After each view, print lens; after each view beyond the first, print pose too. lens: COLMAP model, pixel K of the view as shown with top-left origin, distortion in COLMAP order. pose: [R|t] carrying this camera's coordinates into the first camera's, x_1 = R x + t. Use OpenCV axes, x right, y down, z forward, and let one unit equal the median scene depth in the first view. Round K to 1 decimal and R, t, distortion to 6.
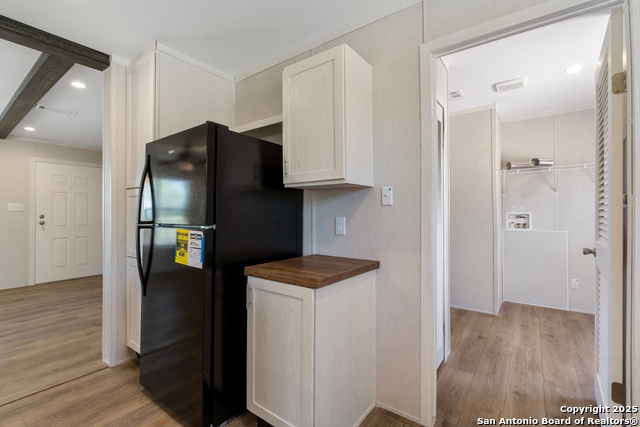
lens RADIAL K [[286.8, 0, 319.7], [0, 286.8, 210.2], [0, 0, 1]] dist [-0.001690, -0.000211]
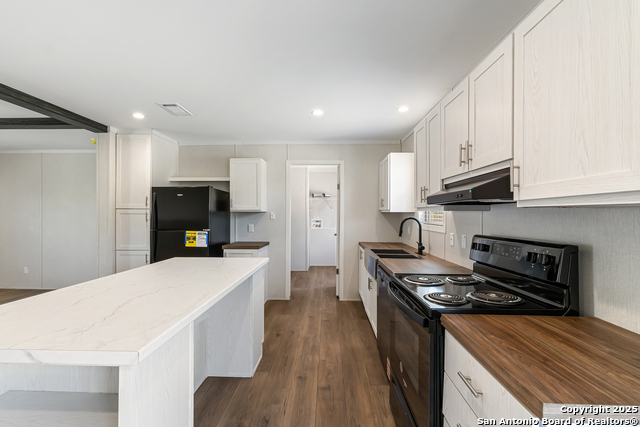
lens RADIAL K [[288.2, 0, 320.0], [0, 288.2, 213.5], [0, 0, 1]] dist [-0.002285, -0.000476]
pose [[0.819466, 0.003889, 0.573115, -0.478104], [-0.007110, 0.999969, 0.003381, -0.043571], [-0.573084, -0.006846, 0.819468, -0.717573]]
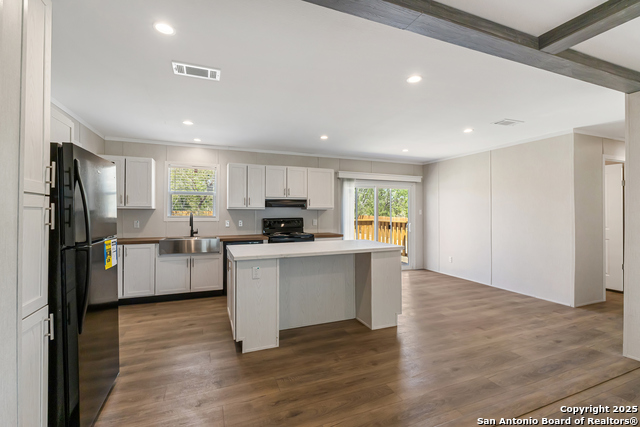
lens RADIAL K [[286.8, 0, 319.7], [0, 286.8, 210.2], [0, 0, 1]] dist [-0.001690, -0.000211]
pose [[-0.851169, 0.002921, 0.524884, -0.966276], [-0.004034, 0.999919, -0.012106, -0.027011], [-0.524876, -0.012422, -0.851088, 0.797854]]
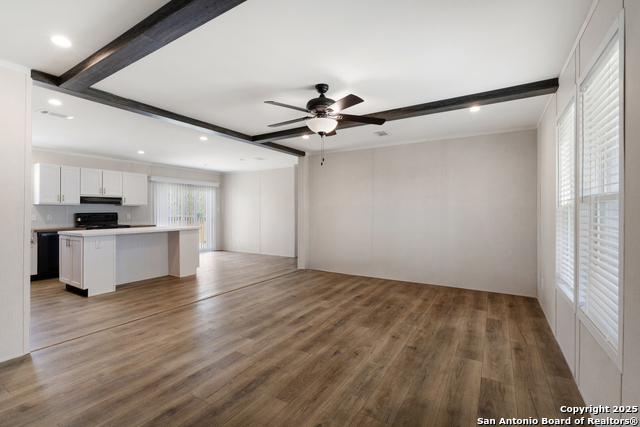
lens RADIAL K [[285.1, 0, 320.7], [0, 285.1, 213.7], [0, 0, 1]] dist [-0.001835, -0.000185]
pose [[-0.996337, 0.001350, -0.085504, -1.263699], [0.001425, 0.999999, -0.000814, 0.008566], [0.085503, -0.000933, -0.996337, 1.555147]]
